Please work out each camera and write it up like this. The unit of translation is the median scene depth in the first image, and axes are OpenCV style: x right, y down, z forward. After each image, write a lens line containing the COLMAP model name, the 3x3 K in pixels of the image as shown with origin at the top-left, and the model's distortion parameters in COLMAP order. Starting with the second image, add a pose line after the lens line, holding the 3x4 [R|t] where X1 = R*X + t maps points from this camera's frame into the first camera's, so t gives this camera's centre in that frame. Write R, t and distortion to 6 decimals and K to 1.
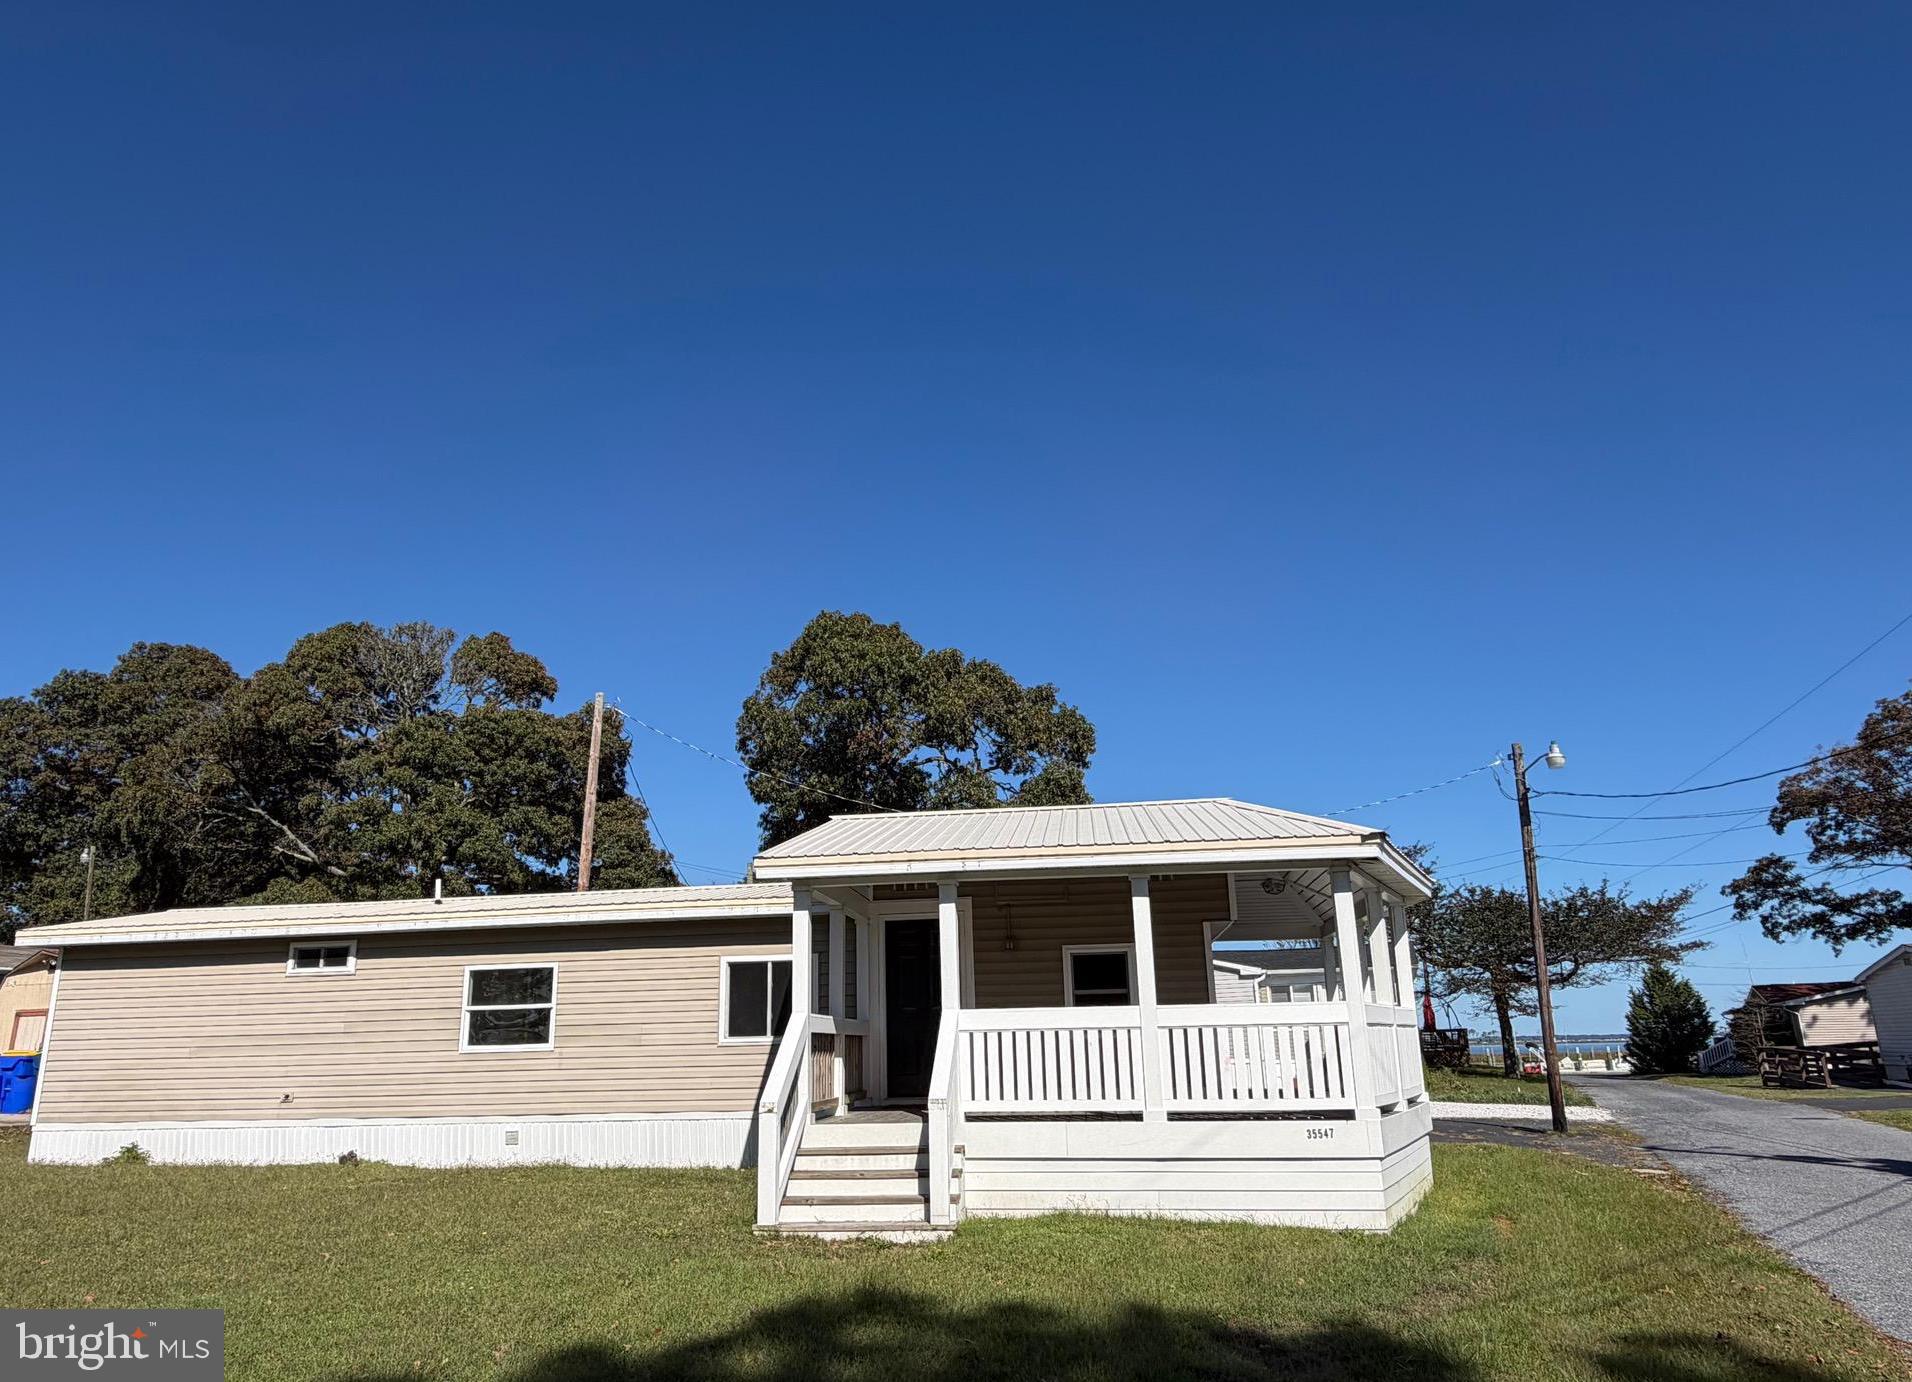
lens RADIAL K [[1259.5, 0, 954.7], [0, 1259.5, 691.4], [0, 0, 1]] dist [-0.001385, 0.003912]
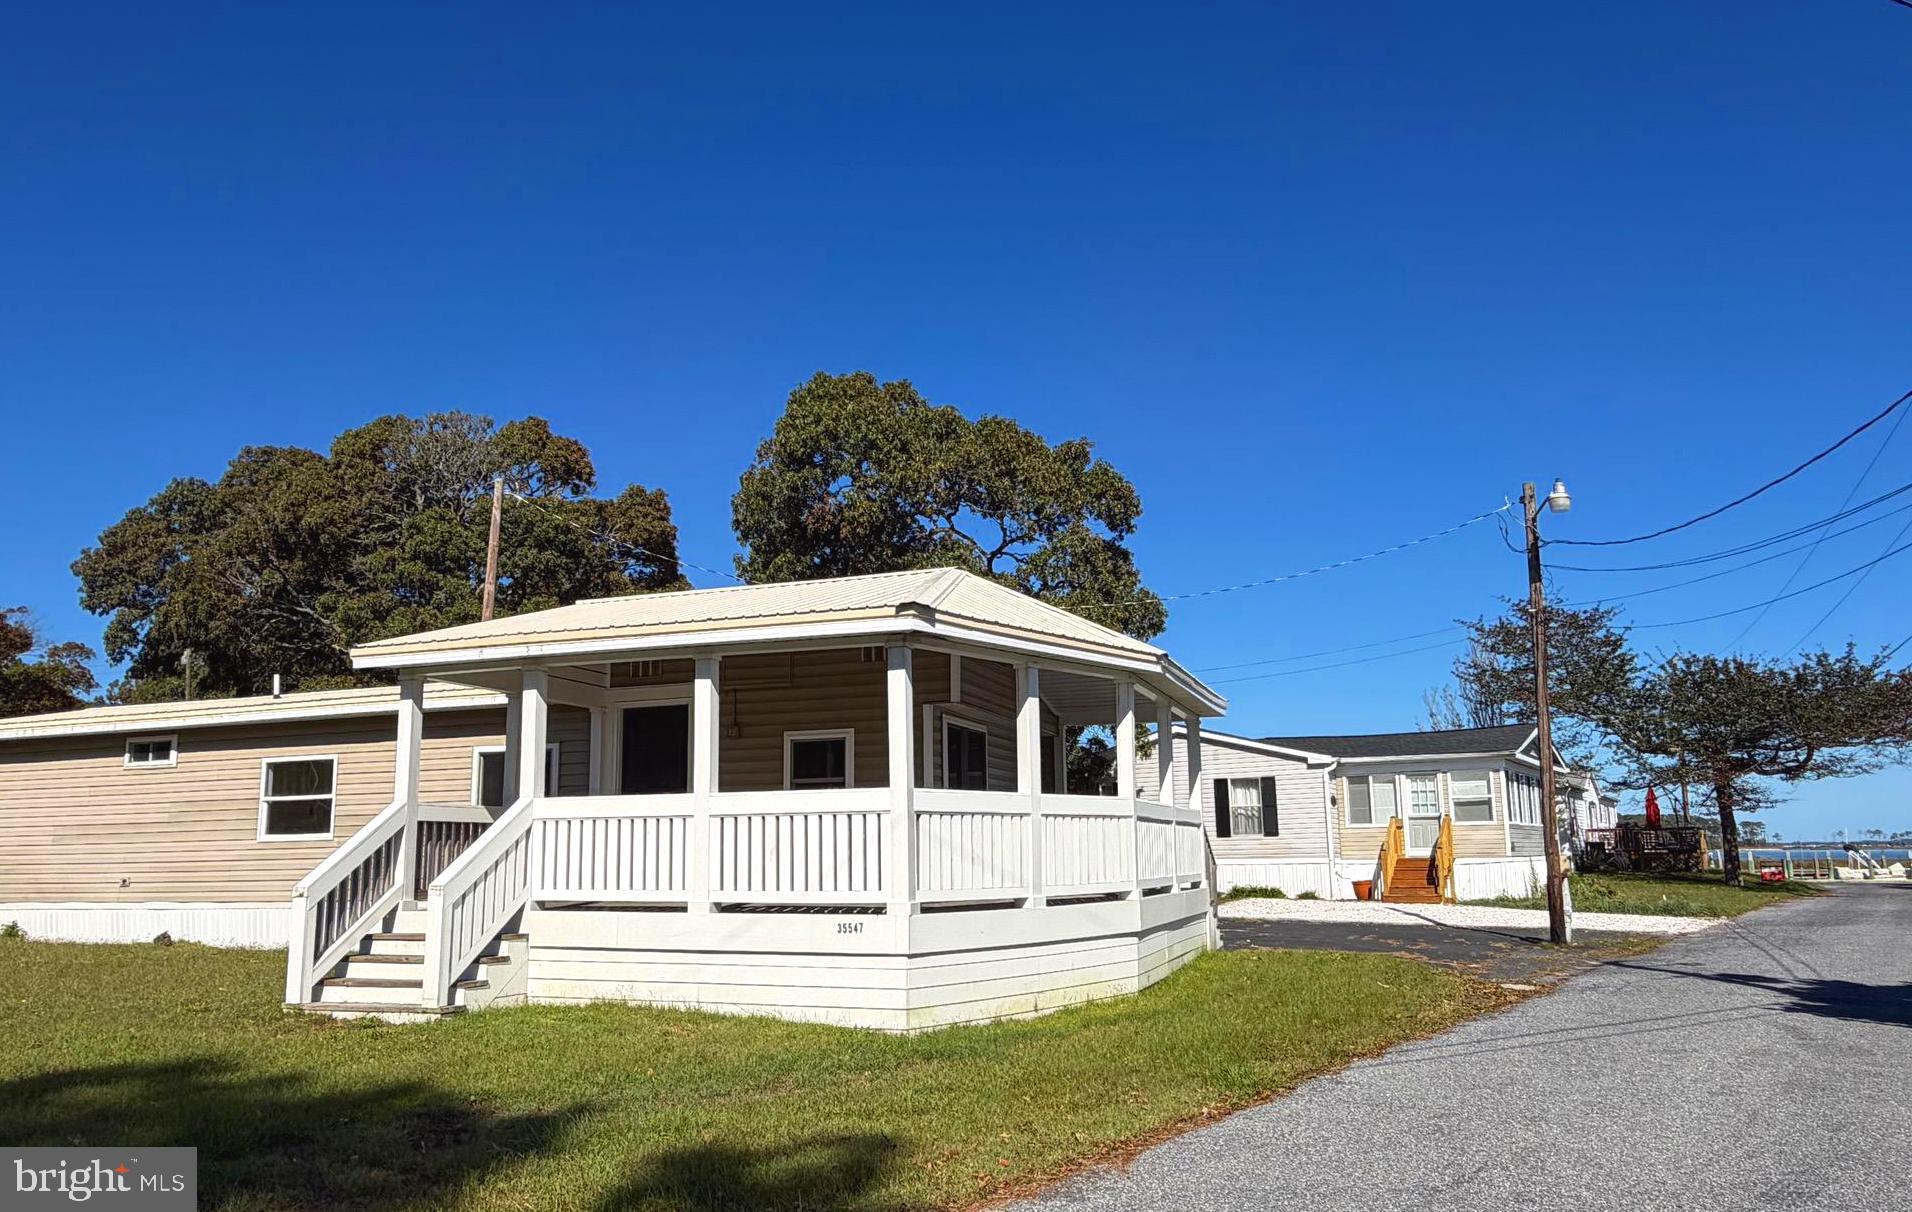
lens RADIAL K [[1418.3, 0, 955.9], [0, 1418.3, 606.2], [0, 0, 1]] dist [0.004573, -0.001359]
pose [[0.974307, -0.031170, -0.223059, 0.411893], [0.054906, 0.993369, 0.101012, 0.010474], [0.218431, -0.110664, 0.969557, 0.022511]]
